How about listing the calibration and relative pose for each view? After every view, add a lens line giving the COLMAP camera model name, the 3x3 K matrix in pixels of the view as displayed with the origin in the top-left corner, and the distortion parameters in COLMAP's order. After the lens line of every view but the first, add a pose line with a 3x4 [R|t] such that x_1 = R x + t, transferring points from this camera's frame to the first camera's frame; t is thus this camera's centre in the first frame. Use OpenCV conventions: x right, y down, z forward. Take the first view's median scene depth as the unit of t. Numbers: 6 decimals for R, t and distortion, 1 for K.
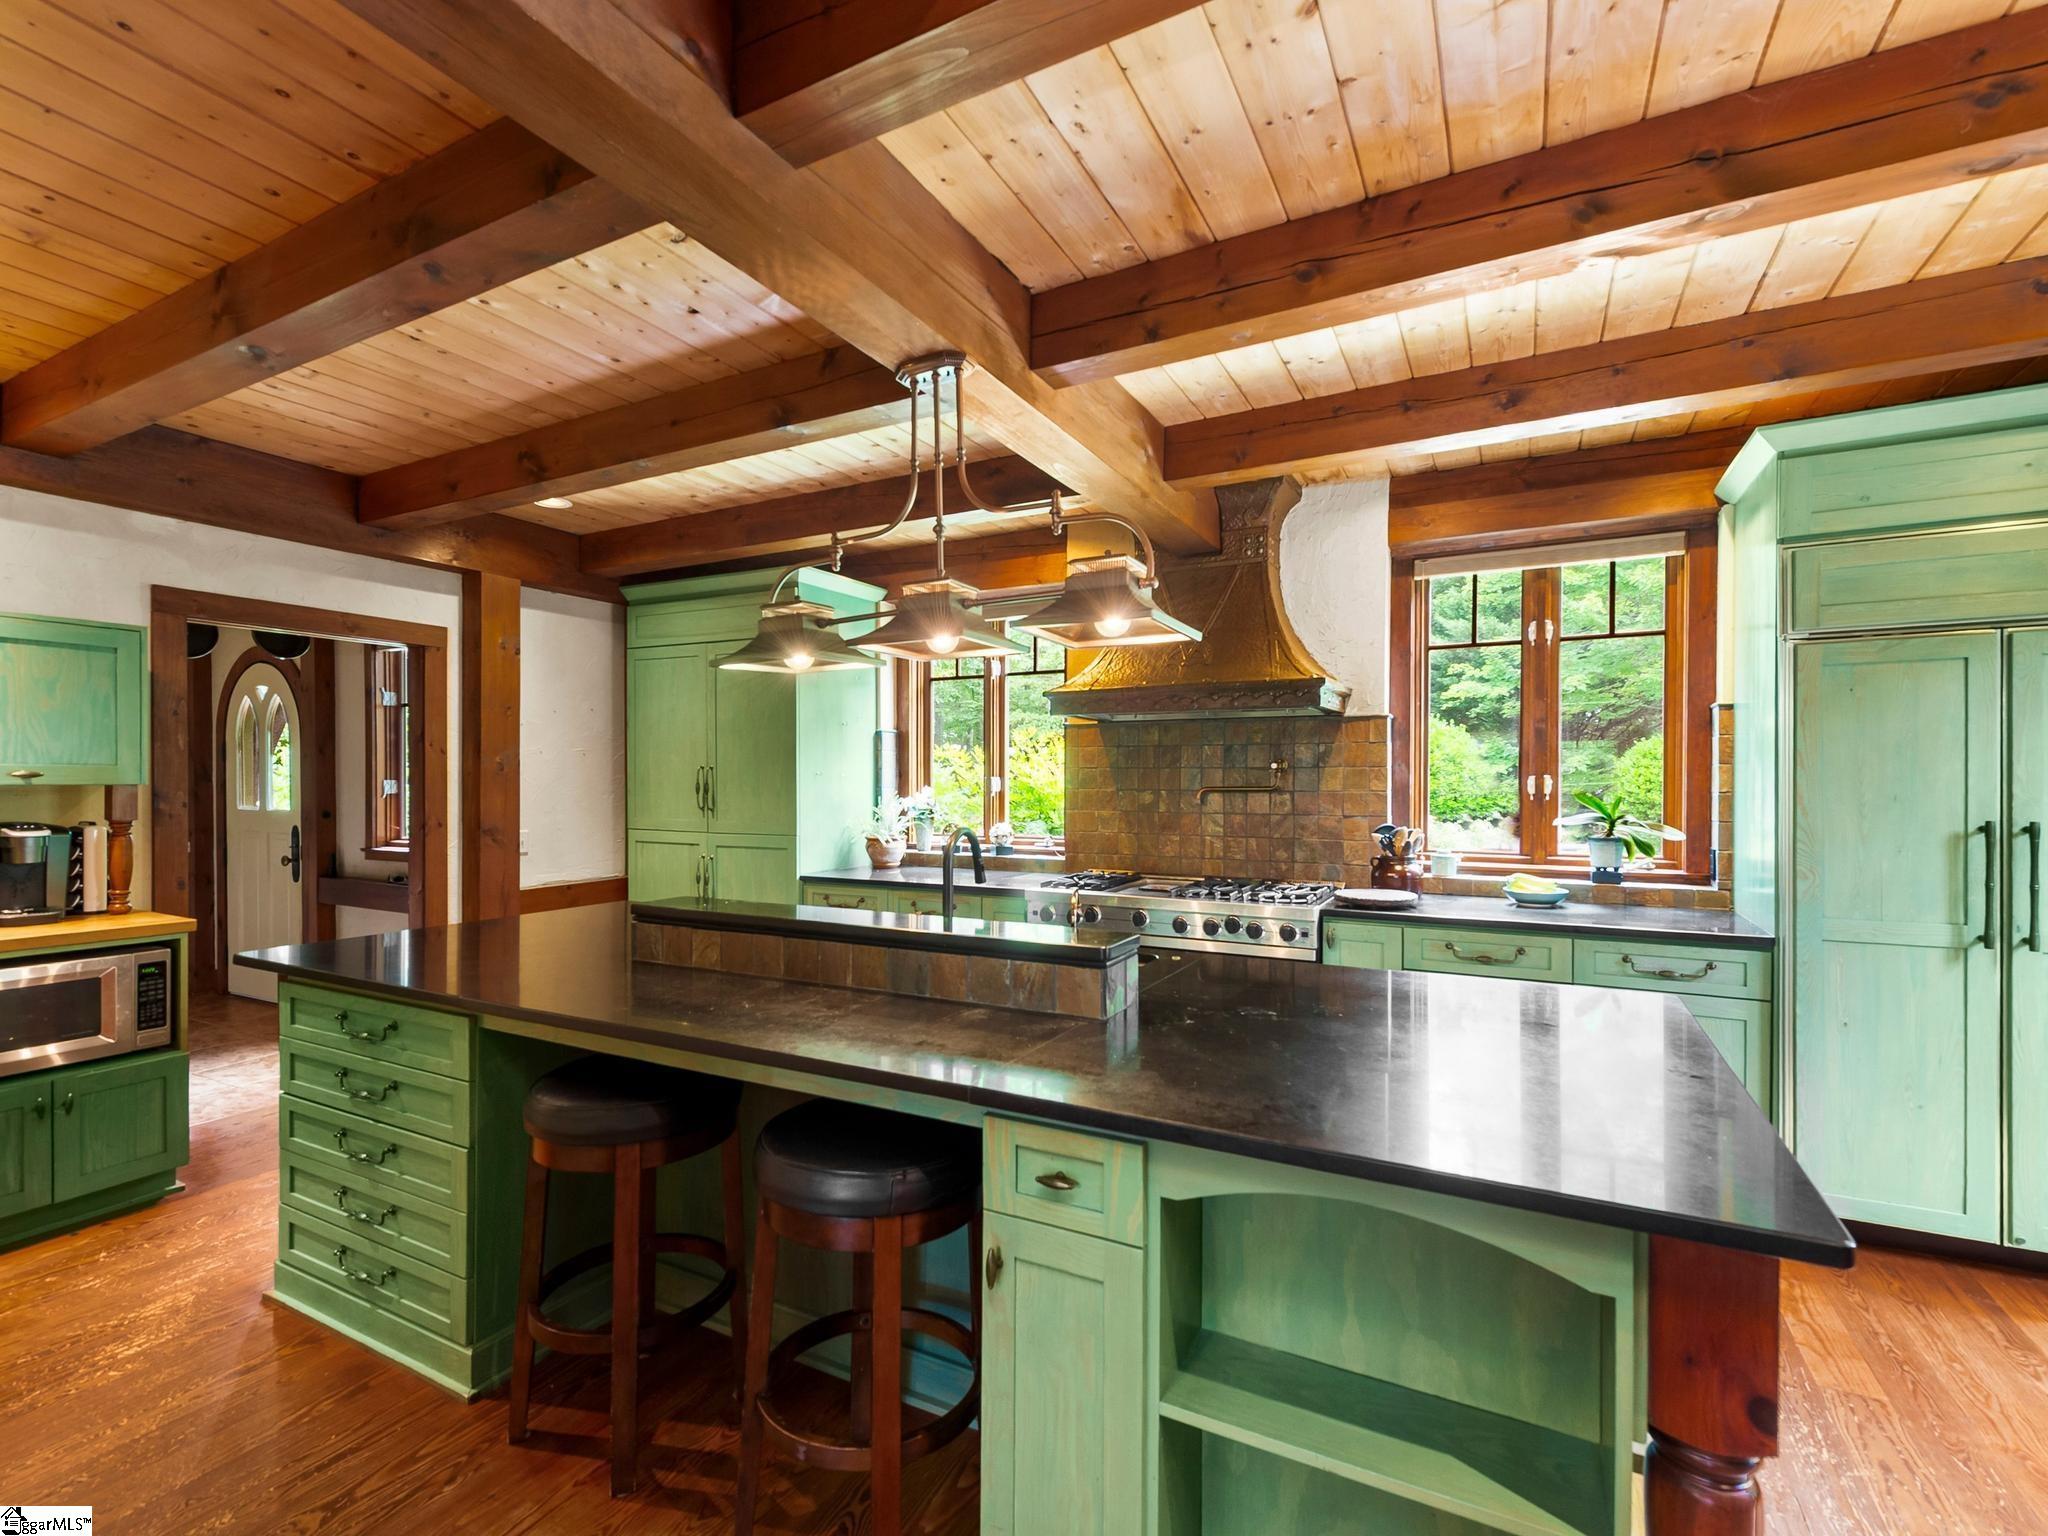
lens RADIAL K [[937.0, 0, 1025.9], [0, 937.0, 782.9], [0, 0, 1]] dist [0.007681, -0.001487]
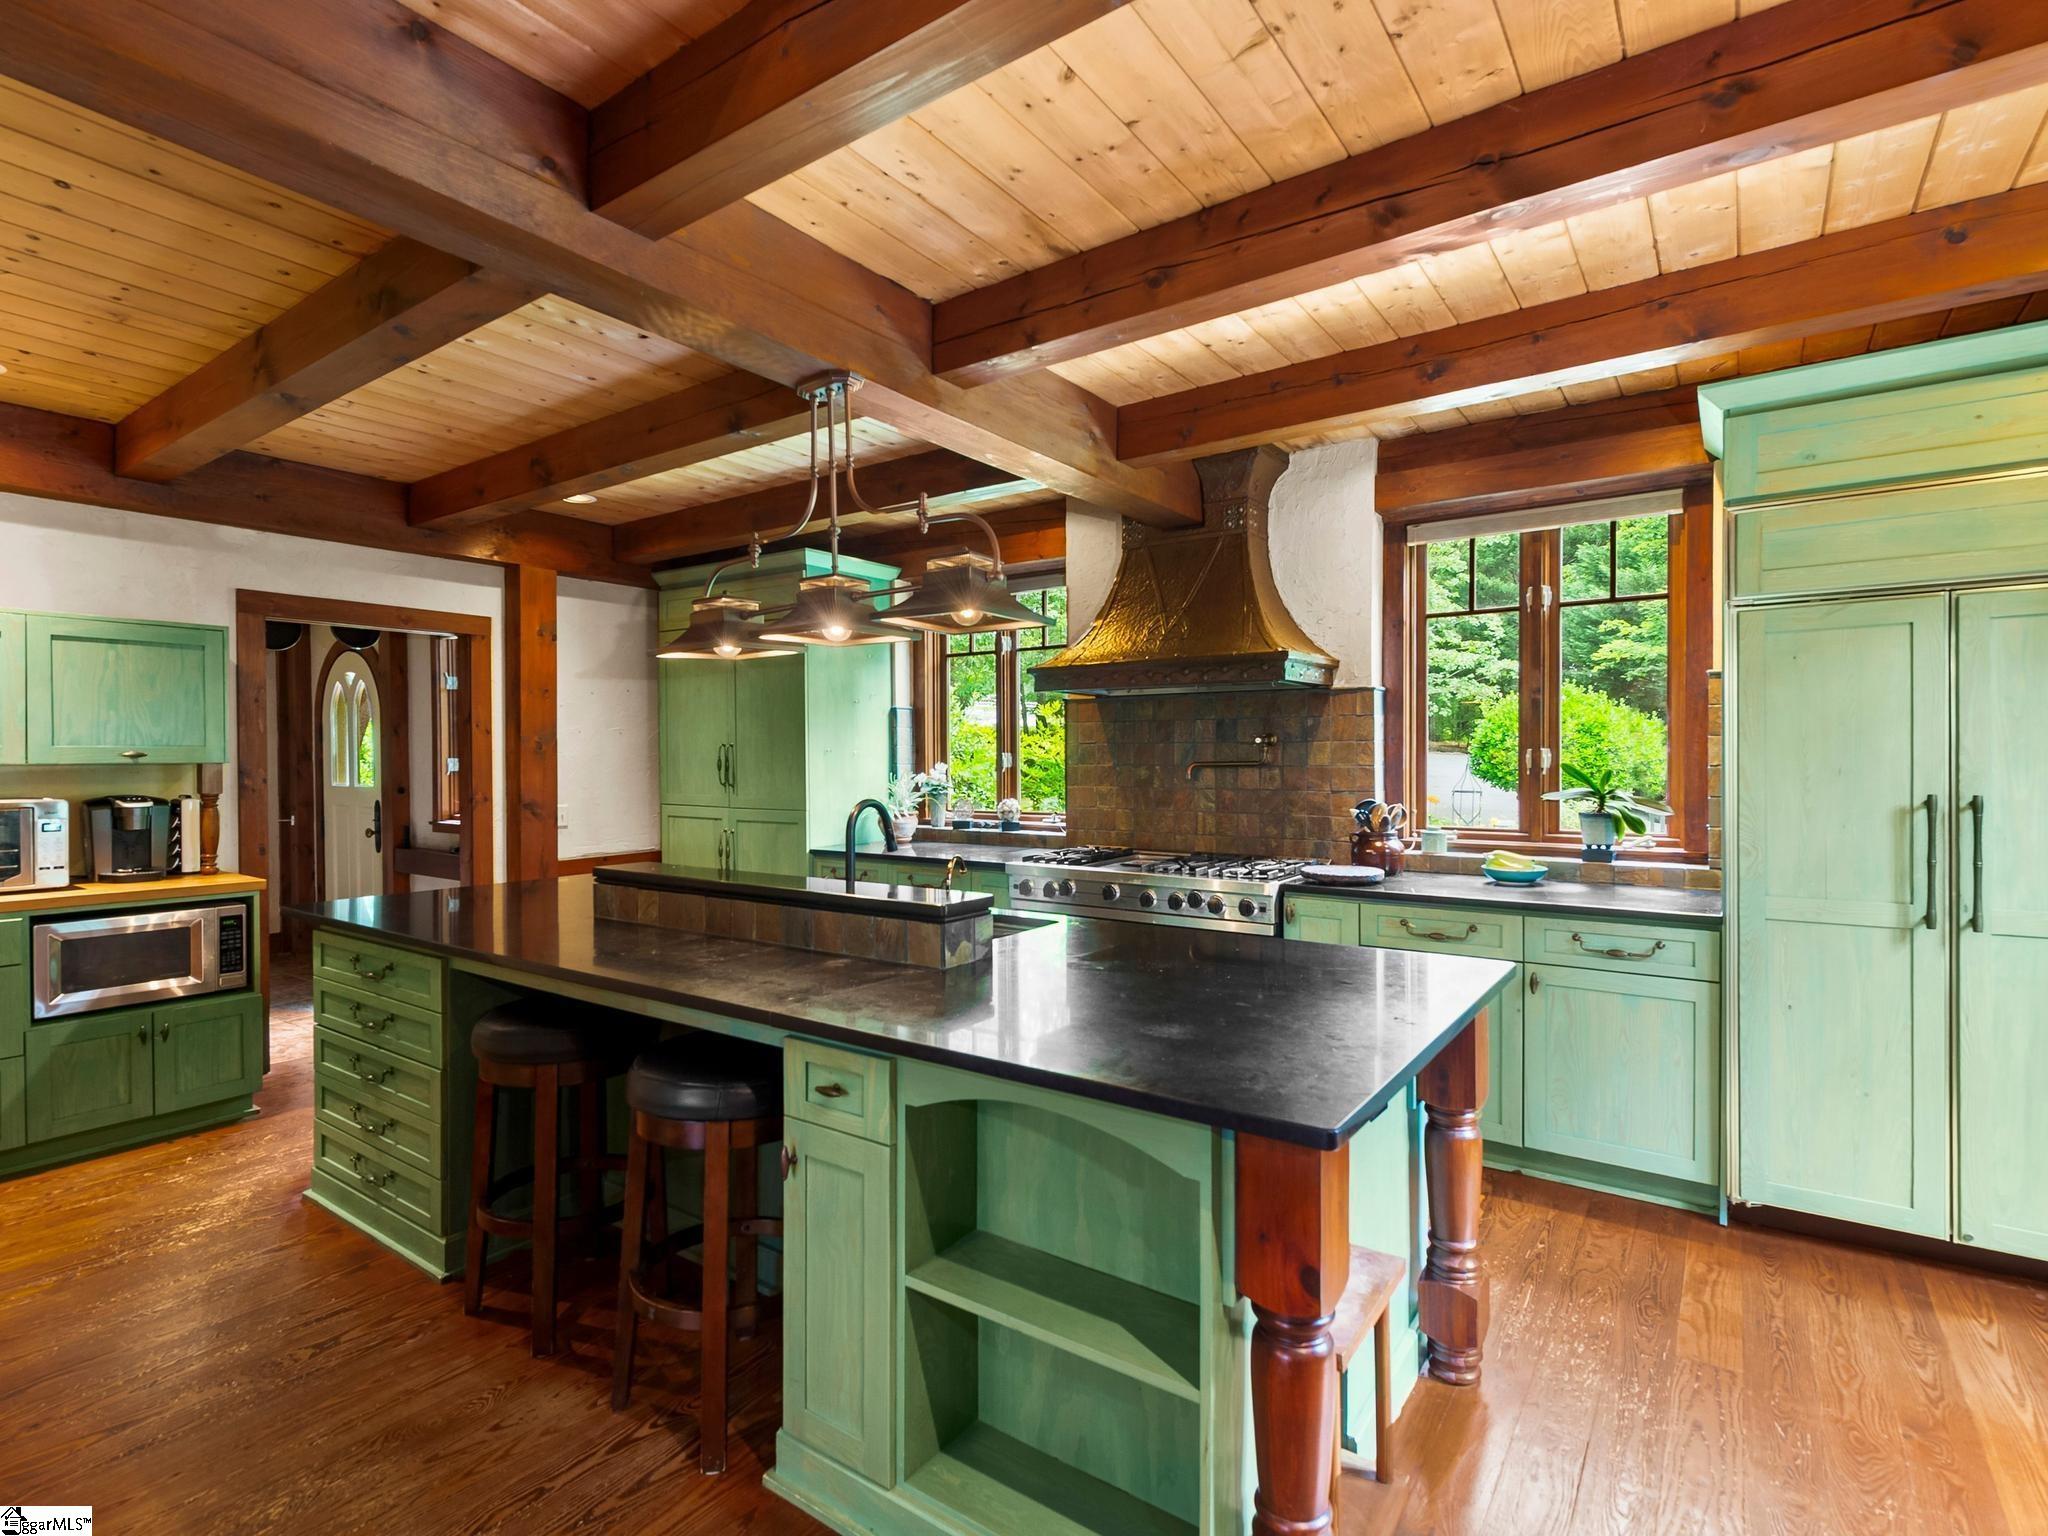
lens RADIAL K [[1015.8, 0, 1020.5], [0, 1015.8, 763.7], [0, 0, 1]] dist [0.003930, -0.000274]
pose [[0.991119, -0.003192, -0.132937, 0.239972], [0.003767, 0.999985, 0.004076, 0.001723], [0.132922, -0.004540, 0.991116, -0.134690]]
